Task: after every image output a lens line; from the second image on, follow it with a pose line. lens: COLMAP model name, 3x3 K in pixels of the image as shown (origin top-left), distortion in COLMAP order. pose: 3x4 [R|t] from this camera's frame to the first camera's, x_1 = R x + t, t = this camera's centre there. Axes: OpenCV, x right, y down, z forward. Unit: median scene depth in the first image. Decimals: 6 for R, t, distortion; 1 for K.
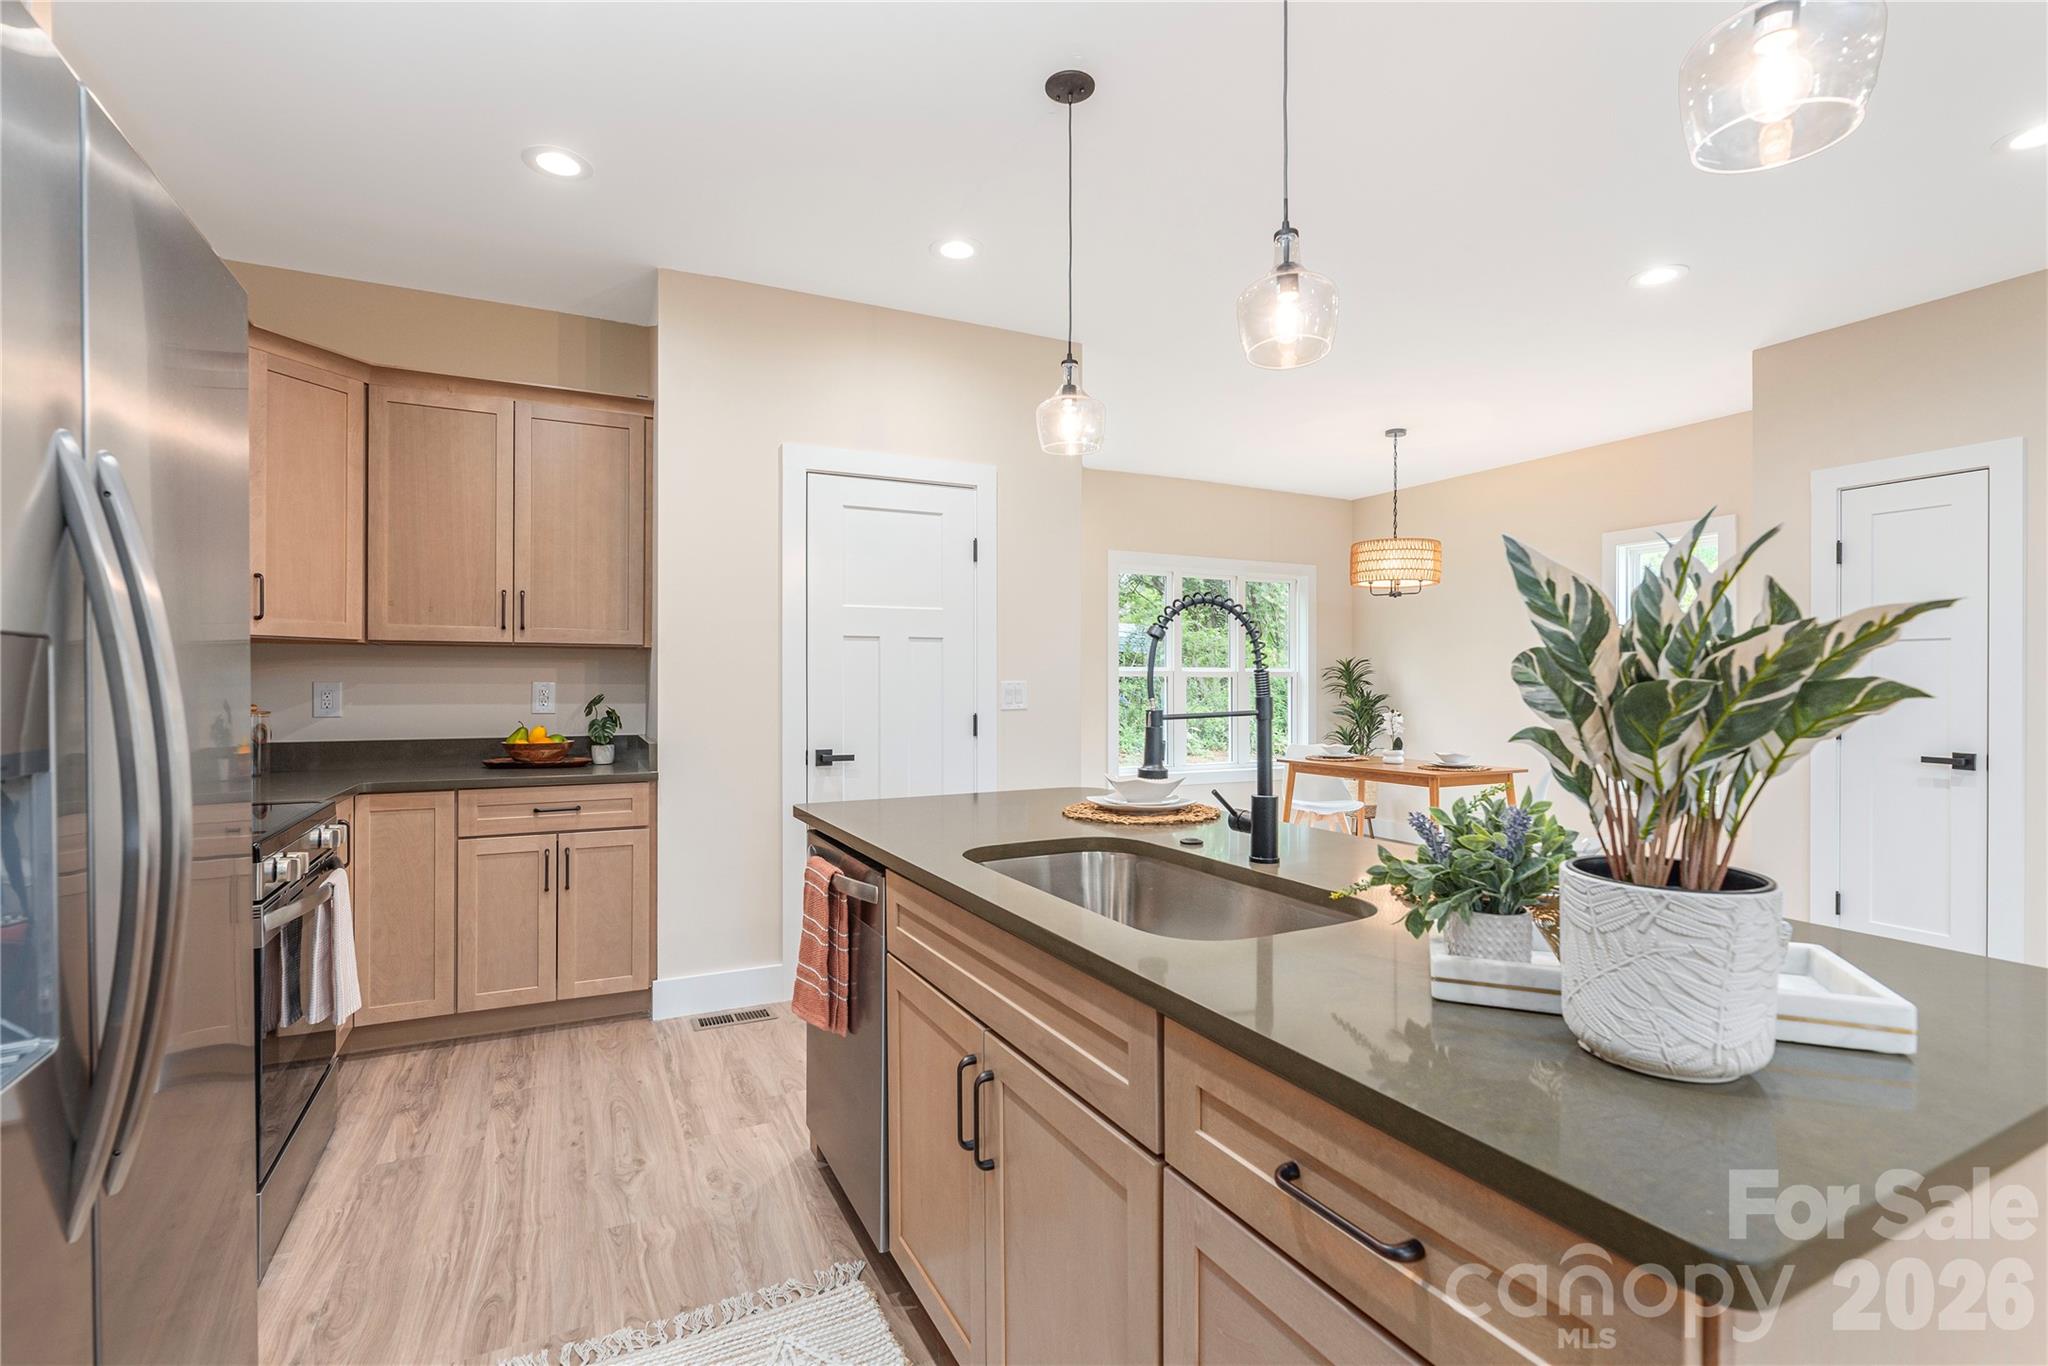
lens RADIAL K [[926.7, 0, 1024.9], [0, 926.7, 677.2], [0, 0, 1]] dist [-0.002052, 0.000592]
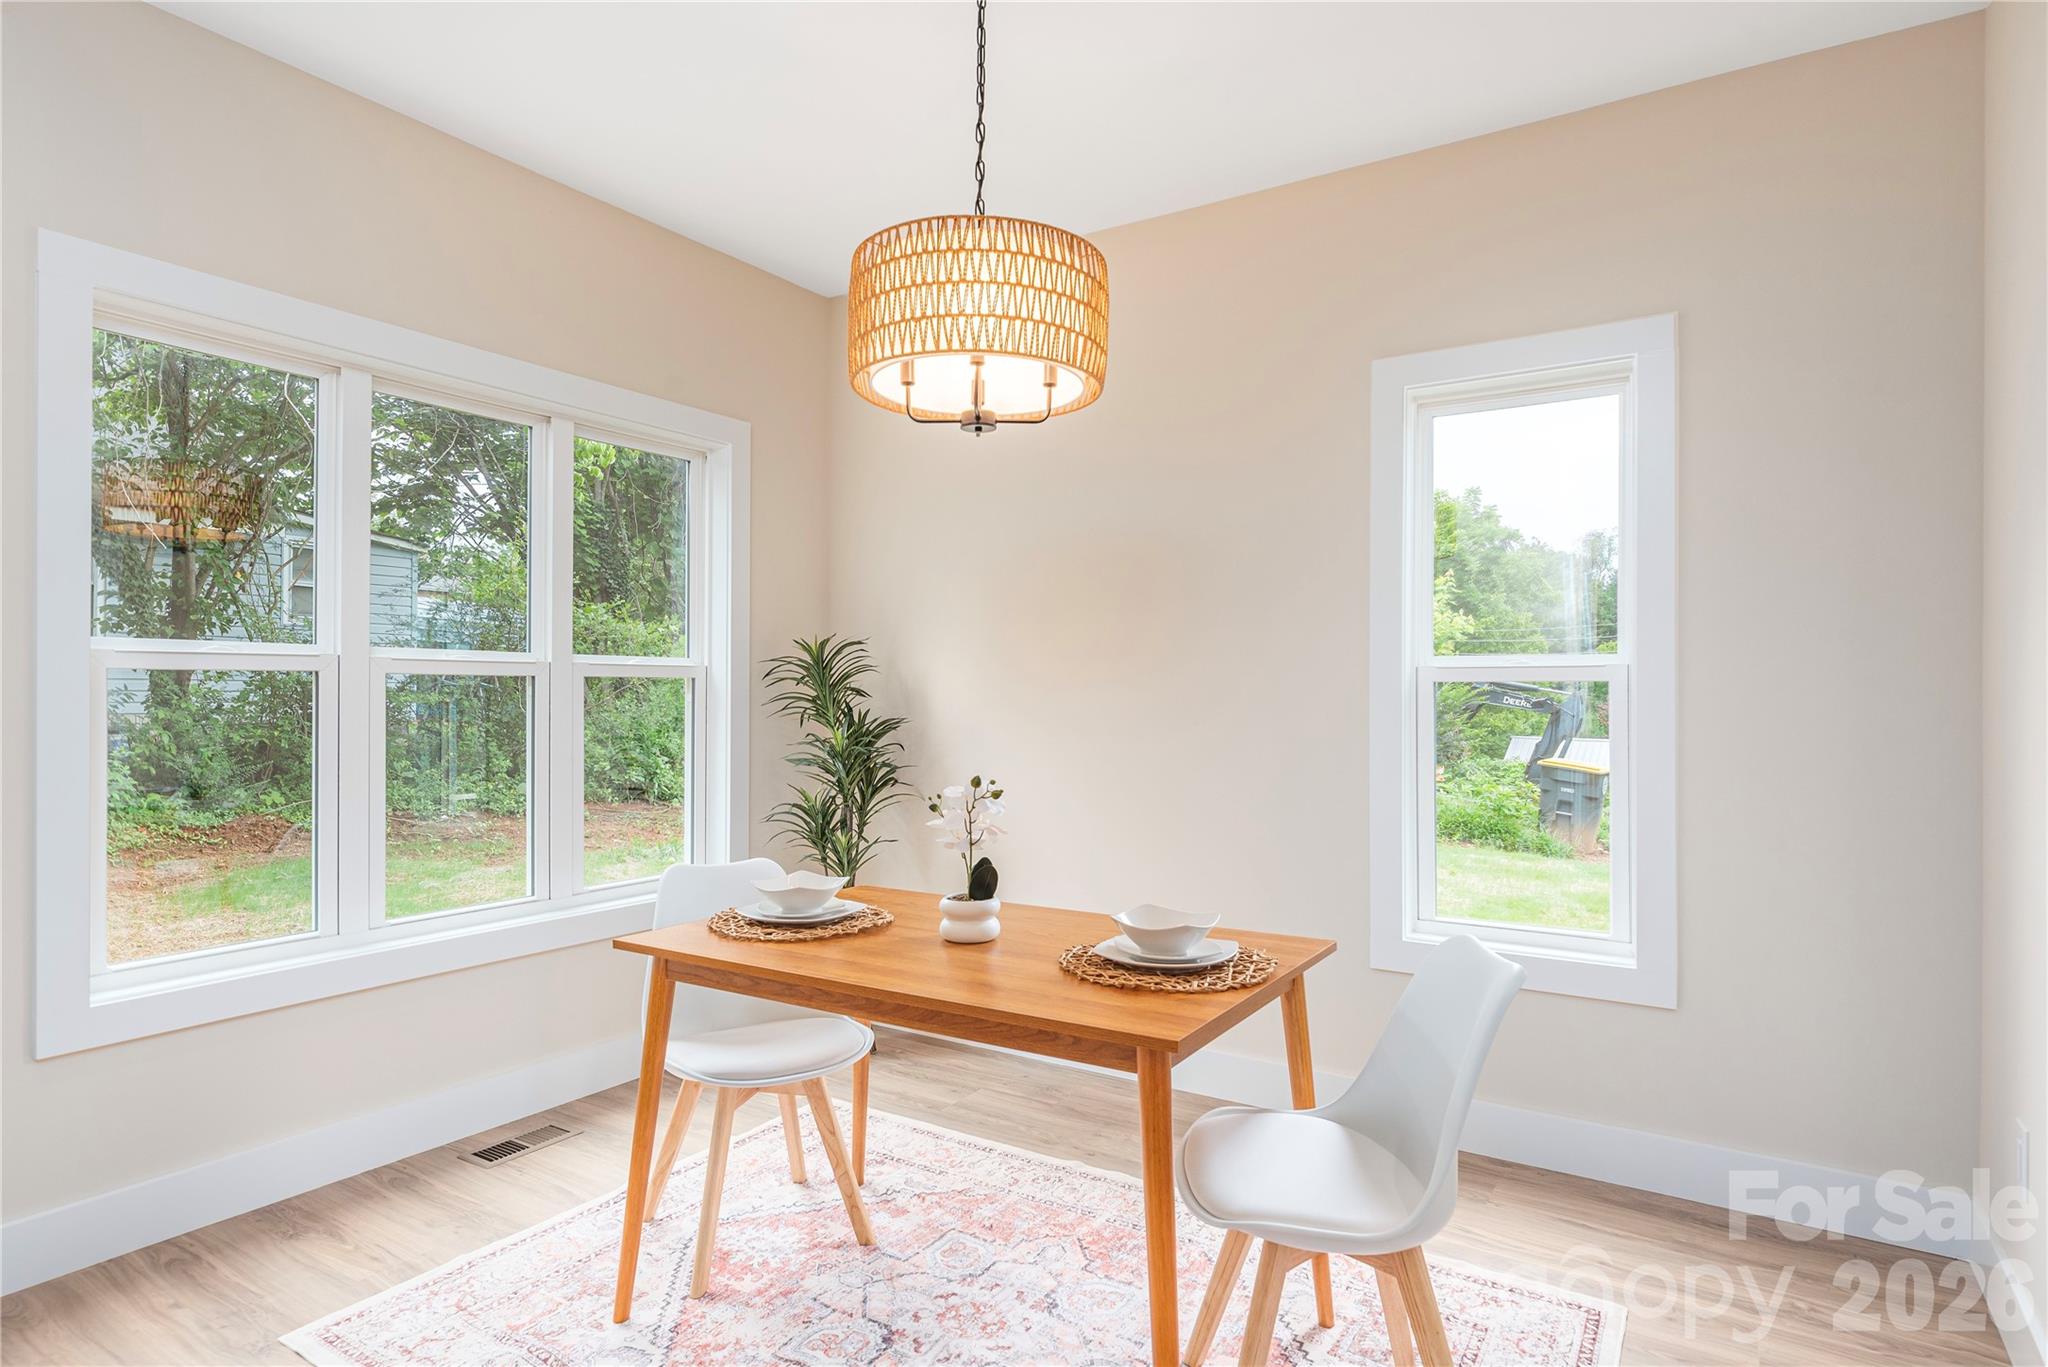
lens RADIAL K [[1104.8, 0, 1022.6], [0, 1104.8, 685.2], [0, 0, 1]] dist [-0.002097, 0.001035]
pose [[0.858537, 0.005689, 0.512721, 0.332437], [-0.005934, 0.999982, -0.001160, 0.006054], [-0.512718, -0.002047, 0.858555, 1.024660]]
